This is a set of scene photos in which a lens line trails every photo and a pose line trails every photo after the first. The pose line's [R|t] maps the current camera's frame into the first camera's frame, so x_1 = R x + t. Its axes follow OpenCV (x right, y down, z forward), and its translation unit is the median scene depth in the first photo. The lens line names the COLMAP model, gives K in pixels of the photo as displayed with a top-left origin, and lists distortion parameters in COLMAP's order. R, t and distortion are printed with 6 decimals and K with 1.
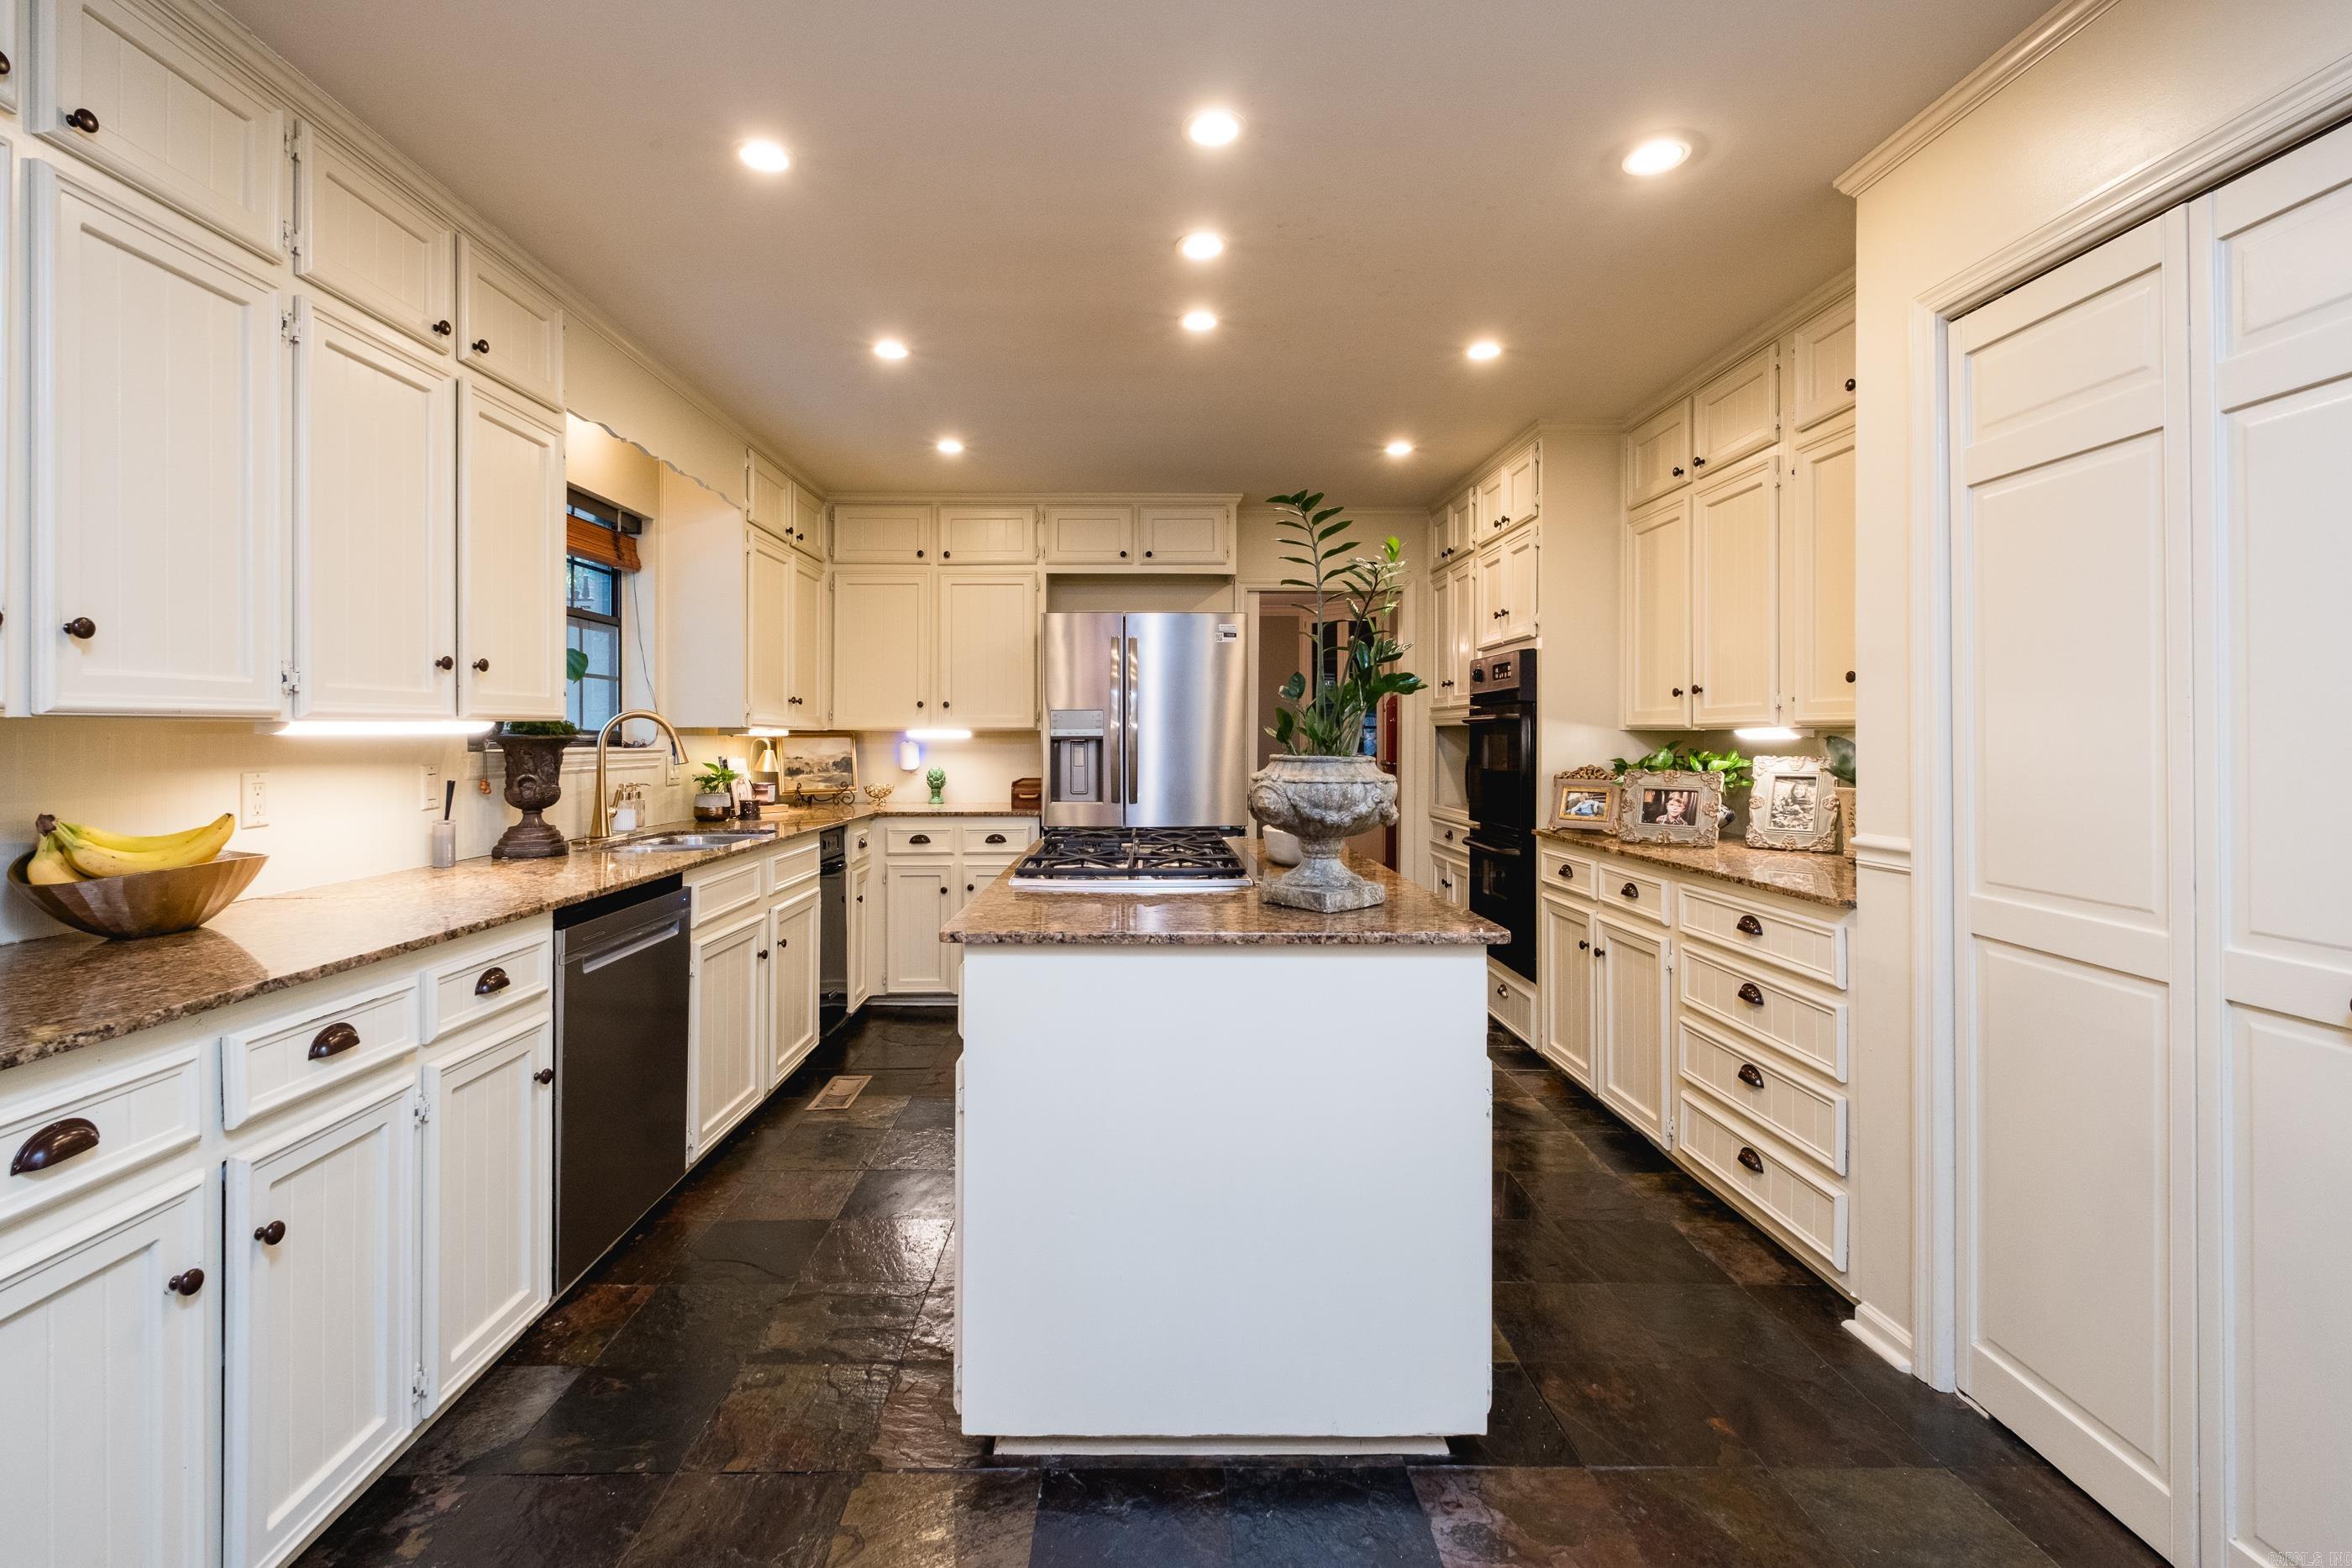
lens RADIAL K [[1047.7, 0, 1166.9], [0, 1047.7, 729.0], [0, 0, 1]] dist [-0.000865, -0.000306]
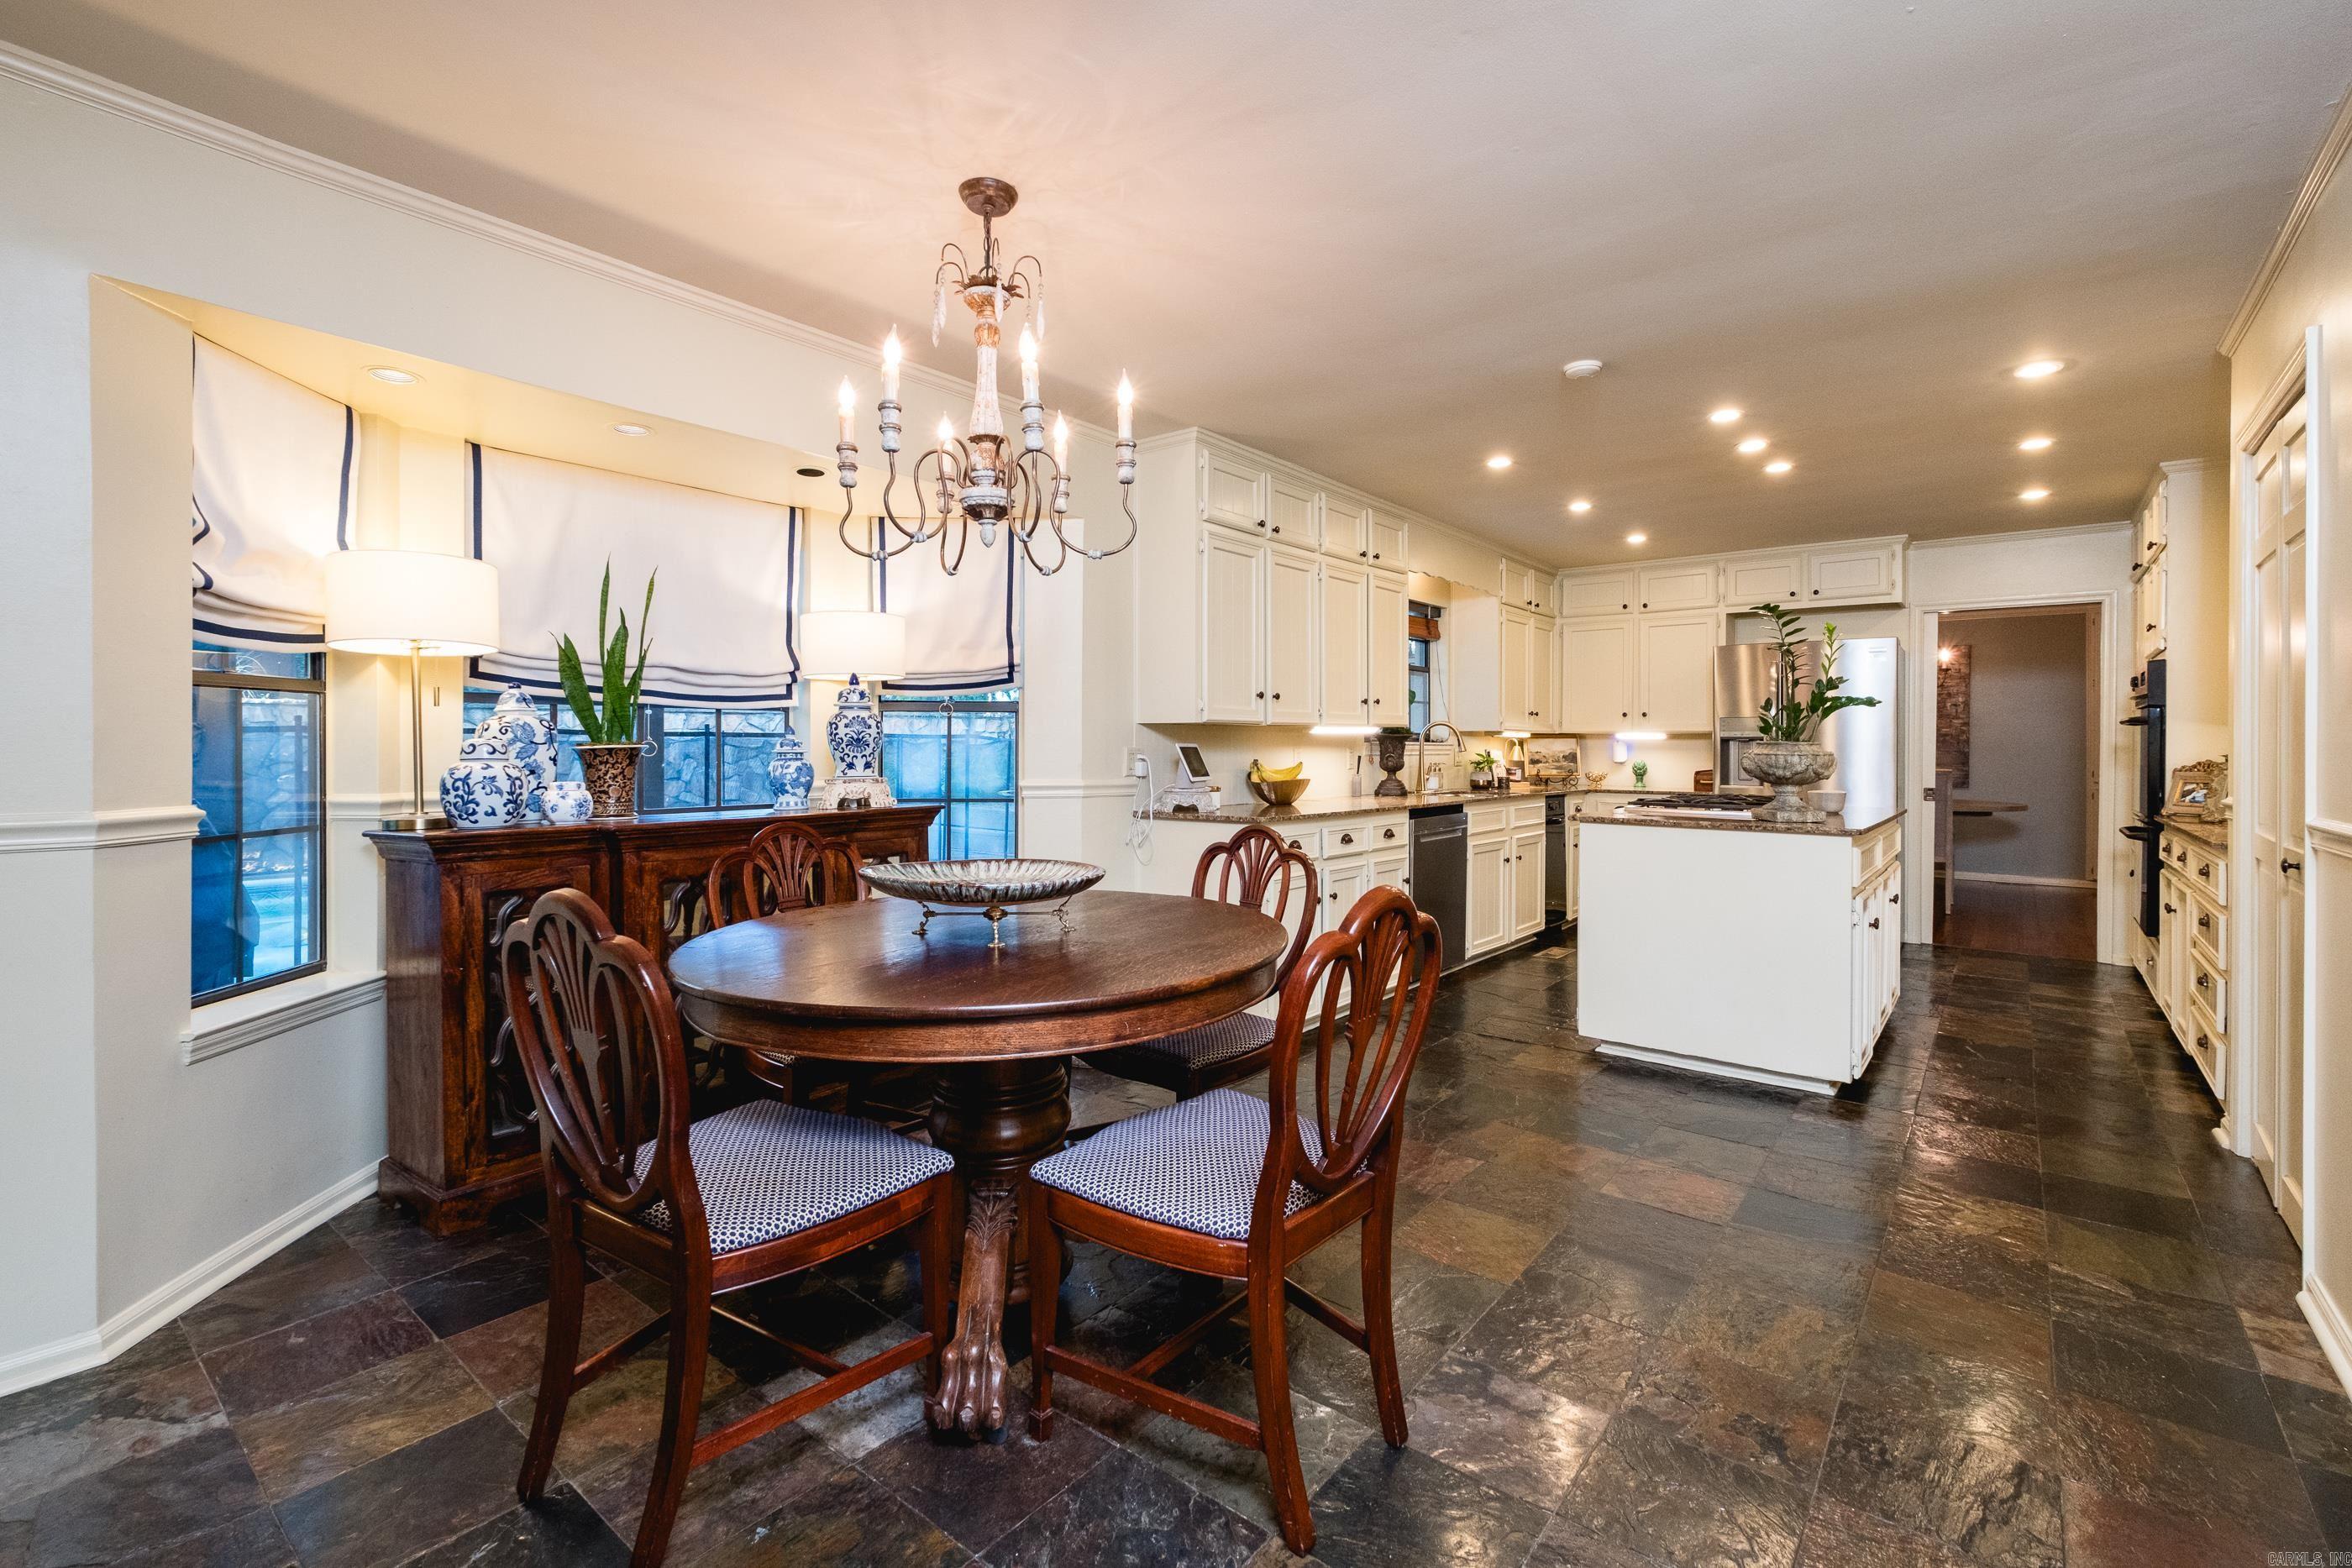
lens RADIAL K [[1012.6, 0, 1169.6], [0, 1012.6, 740.0], [0, 0, 1]] dist [-0.000526, -0.000109]
pose [[0.753987, 0.001490, -0.656888, 0.253252], [0.000128, 0.999997, 0.002415, 0.008929], [0.656890, -0.001905, 0.753984, -0.543919]]
